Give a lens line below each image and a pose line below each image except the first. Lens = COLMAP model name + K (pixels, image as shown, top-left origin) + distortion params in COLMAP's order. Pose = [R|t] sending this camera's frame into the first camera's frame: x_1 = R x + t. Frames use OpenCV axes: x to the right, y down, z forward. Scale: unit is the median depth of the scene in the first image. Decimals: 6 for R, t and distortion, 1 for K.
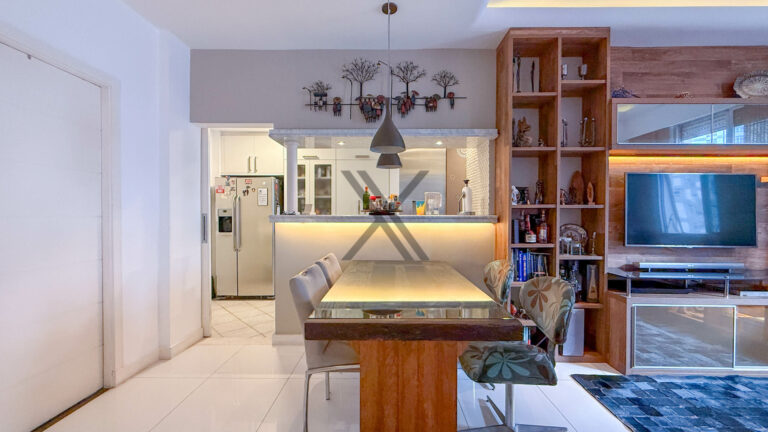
lens RADIAL K [[306.2, 0, 384.0], [0, 306.2, 216.0], [0, 0, 1]] dist [0.000253, -0.000057]
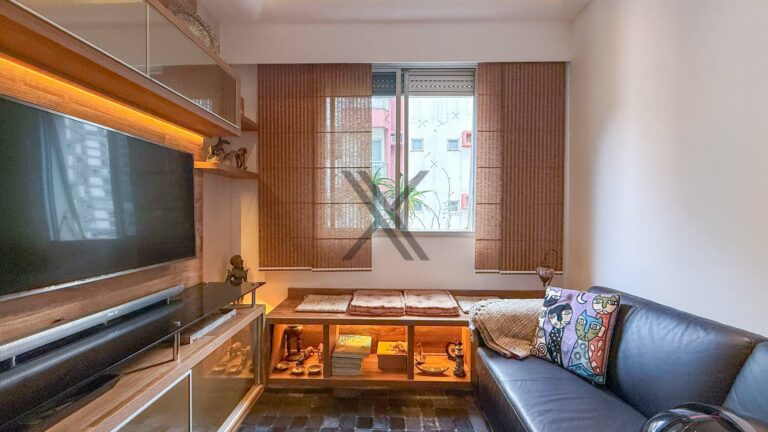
lens RADIAL K [[306.2, 0, 384.0], [0, 306.2, 216.0], [0, 0, 1]] dist [0.000253, -0.000057]
pose [[0.006207, -0.015201, 0.999865, 0.480739], [0.002829, 0.999881, 0.015183, -0.003898], [-0.999977, 0.002734, 0.006249, 0.526775]]
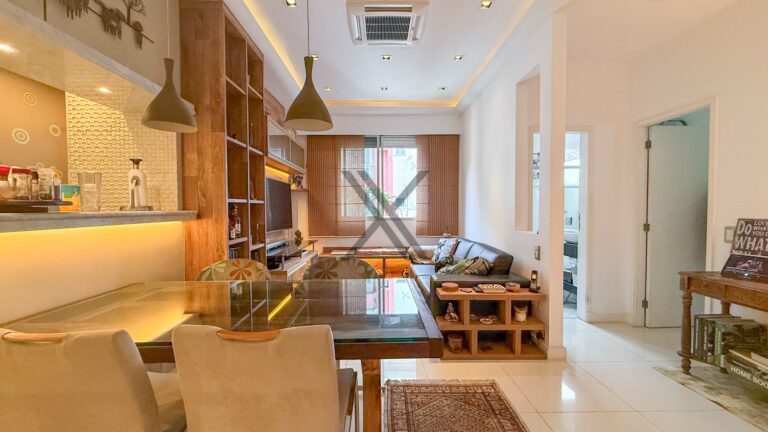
lens RADIAL K [[311.1, 0, 384.0], [0, 311.1, 216.0], [0, 0, 1]] dist [0.000283, 0.000062]
pose [[-0.029828, -0.027307, 0.999182, -0.477726], [0.011500, 0.999551, 0.027660, -0.004604], [-0.999489, 0.012316, -0.029501, 0.511559]]
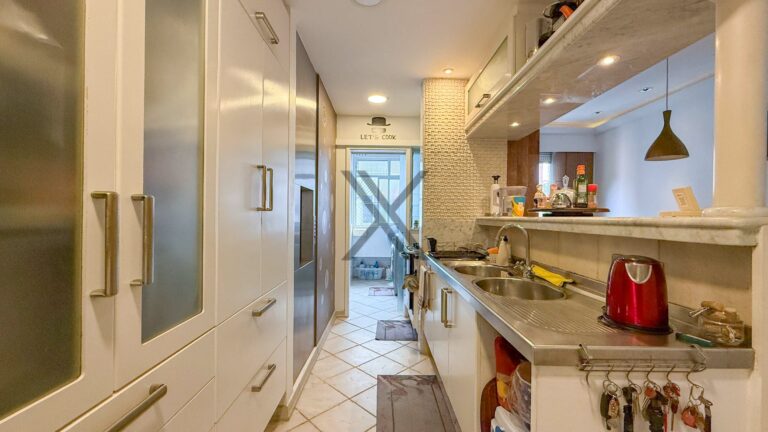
lens RADIAL K [[306.2, 0, 384.0], [0, 306.2, 216.0], [0, 0, 1]] dist [0.000253, -0.000057]
pose [[-0.022531, -0.001375, 0.999745, -0.635586], [-0.004217, 0.999990, 0.001280, -0.004601], [-0.999737, -0.004187, -0.022536, 1.445828]]
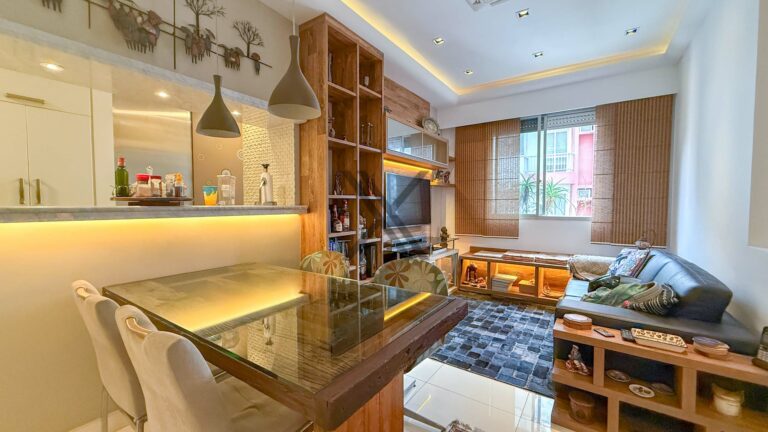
lens RADIAL K [[306.2, 0, 384.0], [0, 306.2, 216.0], [0, 0, 1]] dist [0.000253, -0.000057]
pose [[0.559732, -0.032314, 0.828043, -0.280479], [0.006056, 0.999372, 0.034906, -0.001252], [-0.828651, -0.014523, 0.559577, 0.266115]]
